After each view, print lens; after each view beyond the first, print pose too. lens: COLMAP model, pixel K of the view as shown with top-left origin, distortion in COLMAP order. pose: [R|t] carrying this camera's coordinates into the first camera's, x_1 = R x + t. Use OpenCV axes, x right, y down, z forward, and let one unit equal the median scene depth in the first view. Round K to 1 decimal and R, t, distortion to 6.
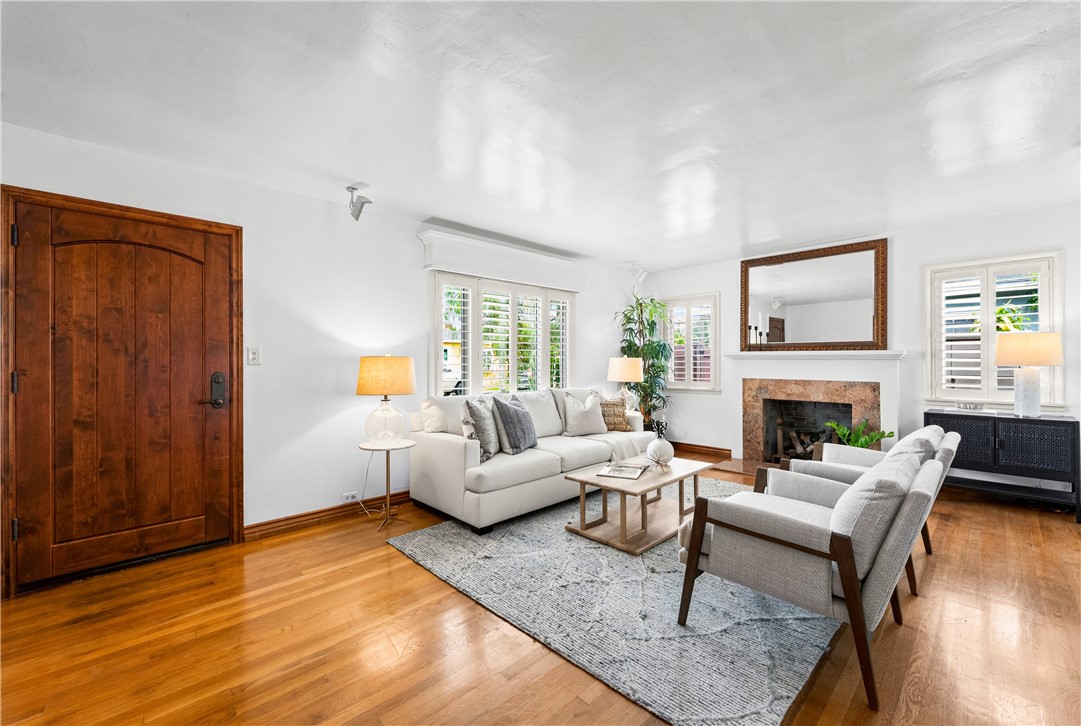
lens RADIAL K [[436.9, 0, 542.1], [0, 436.9, 361.1], [0, 0, 1]] dist [-0.001414, -0.000188]
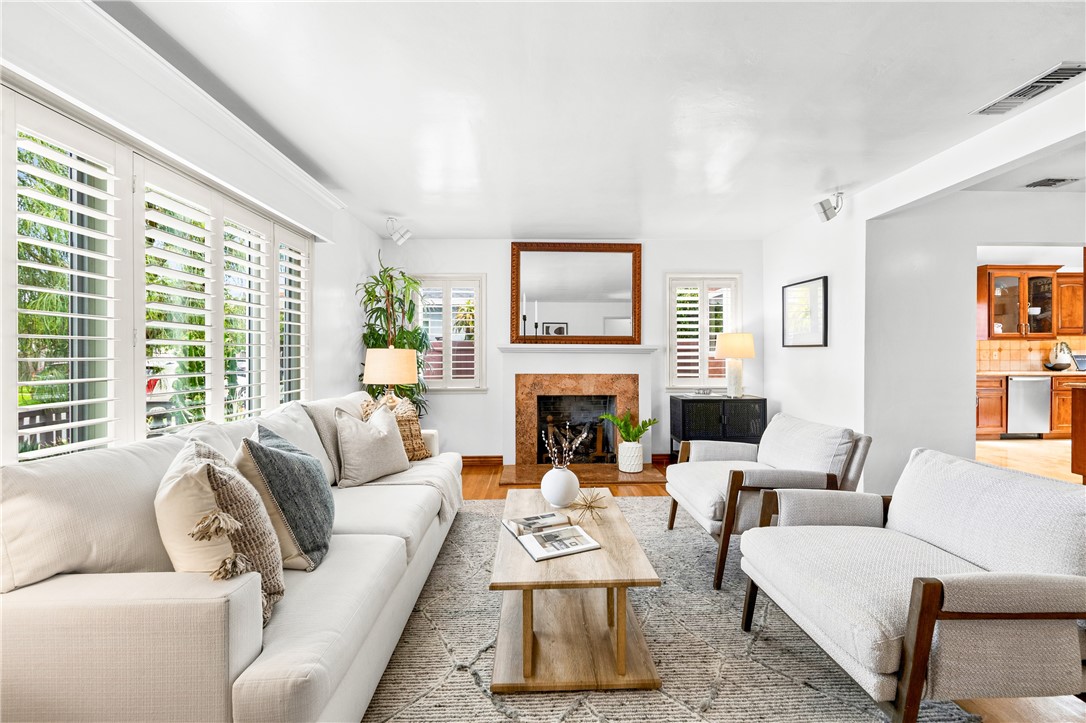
lens RADIAL K [[433.3, 0, 546.4], [0, 433.3, 355.5], [0, 0, 1]] dist [-0.000730, -0.001186]
pose [[0.669875, 0.000890, 0.742473, -0.173171], [-0.000179, 0.999999, -0.001037, 0.002921], [-0.742474, 0.000562, 0.669875, 0.405536]]
